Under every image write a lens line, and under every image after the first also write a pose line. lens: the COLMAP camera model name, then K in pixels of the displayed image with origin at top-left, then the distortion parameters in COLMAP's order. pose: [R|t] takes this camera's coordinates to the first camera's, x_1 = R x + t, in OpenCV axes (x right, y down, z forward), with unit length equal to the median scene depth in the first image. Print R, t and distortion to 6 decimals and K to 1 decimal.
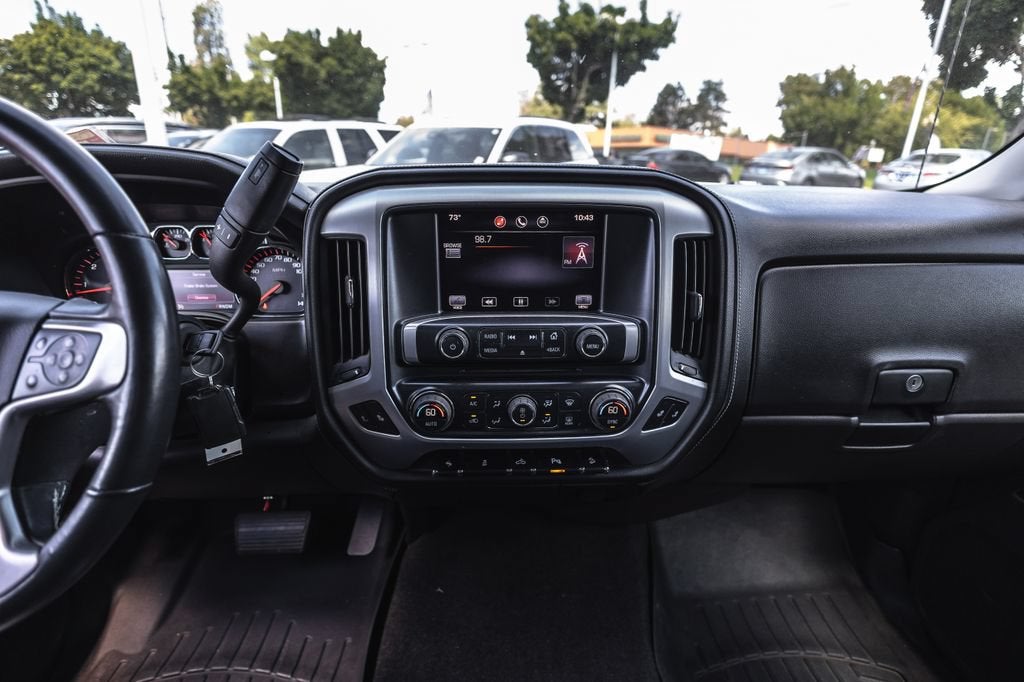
lens RADIAL K [[476.5, 0, 512.0], [0, 476.5, 341.0], [0, 0, 1]] dist [-0.001360, -0.000026]
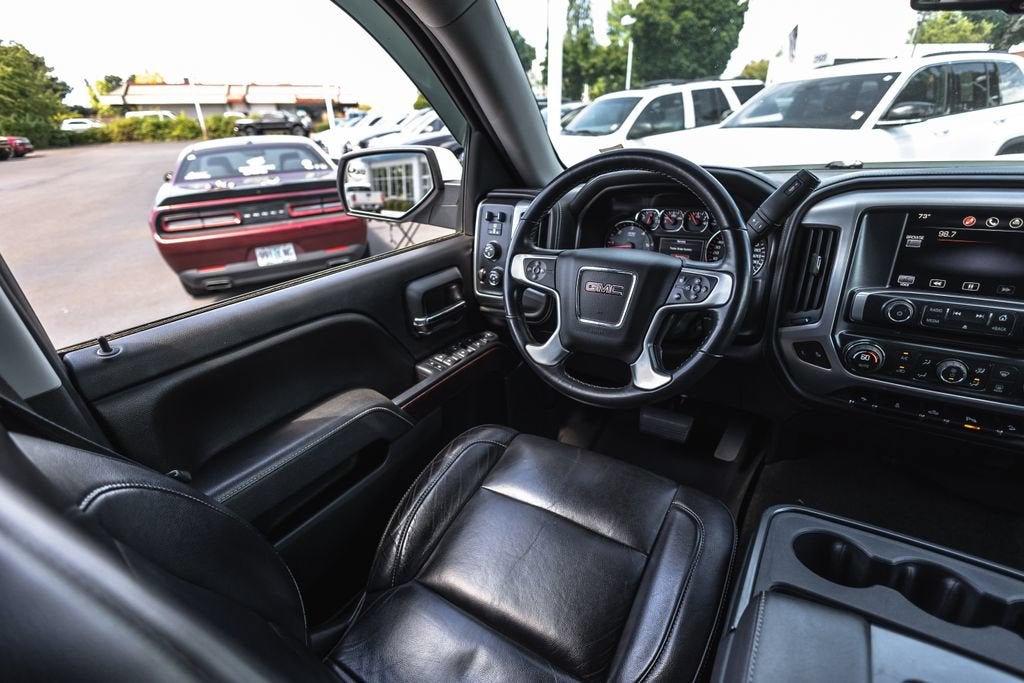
lens RADIAL K [[467.7, 0, 513.1], [0, 467.7, 342.6], [0, 0, 1]] dist [0.000210, -0.000724]
pose [[0.813771, 0.192199, -0.548486, -0.258026], [-0.141031, 0.980832, 0.134458, 0.066027], [0.563815, -0.032065, 0.825278, -0.684676]]
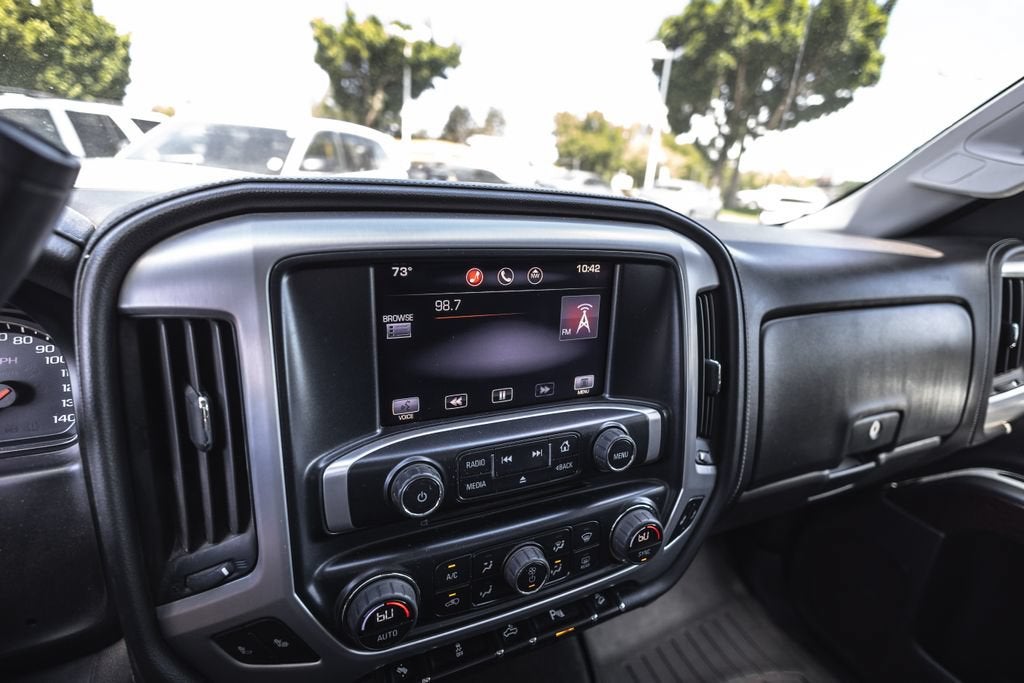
lens RADIAL K [[476.5, 0, 512.0], [0, 476.5, 341.5], [0, 0, 1]] dist [-0.001360, -0.000026]
pose [[0.923546, -0.069466, 0.377144, -0.213817], [0.077970, 0.996929, -0.007310, -0.152542], [-0.375478, 0.036157, 0.926126, 0.392378]]
